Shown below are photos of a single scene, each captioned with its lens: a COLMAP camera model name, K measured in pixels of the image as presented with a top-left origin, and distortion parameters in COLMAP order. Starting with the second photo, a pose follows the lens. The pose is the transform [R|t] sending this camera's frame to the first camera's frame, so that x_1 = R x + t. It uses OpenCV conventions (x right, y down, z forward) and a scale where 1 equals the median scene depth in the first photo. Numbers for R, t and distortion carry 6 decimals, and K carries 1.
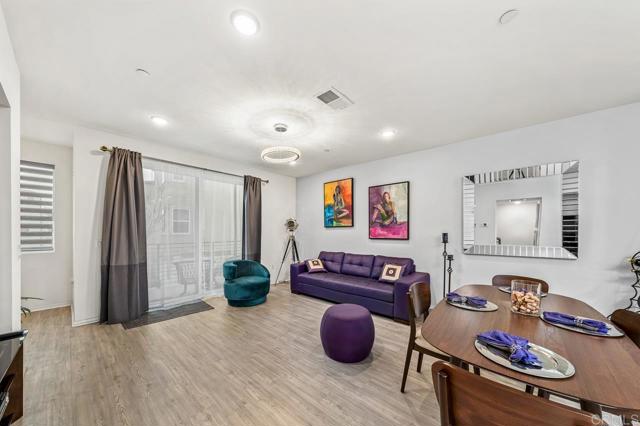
lens RADIAL K [[222.2, 0, 320.6], [0, 222.2, 232.5], [0, 0, 1]] dist [-0.000006, -0.000006]
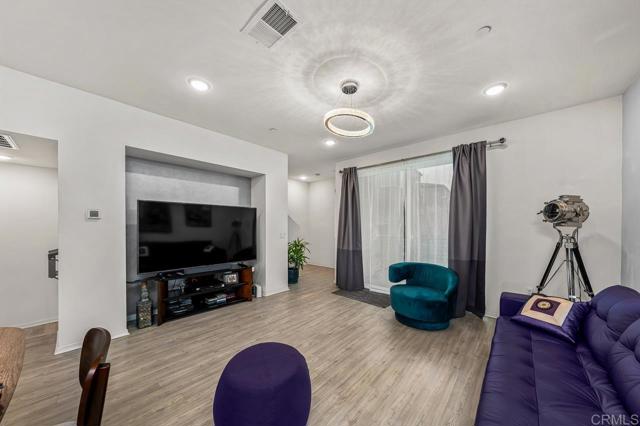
lens RADIAL K [[218.8, 0, 318.2], [0, 218.8, 225.4], [0, 0, 1]] dist [0.000091, 0.000024]
pose [[-0.002020, -0.002966, -0.999994, 0.464219], [-0.007438, 0.999968, -0.002951, -0.004387], [0.999970, 0.007432, -0.002042, 0.754779]]
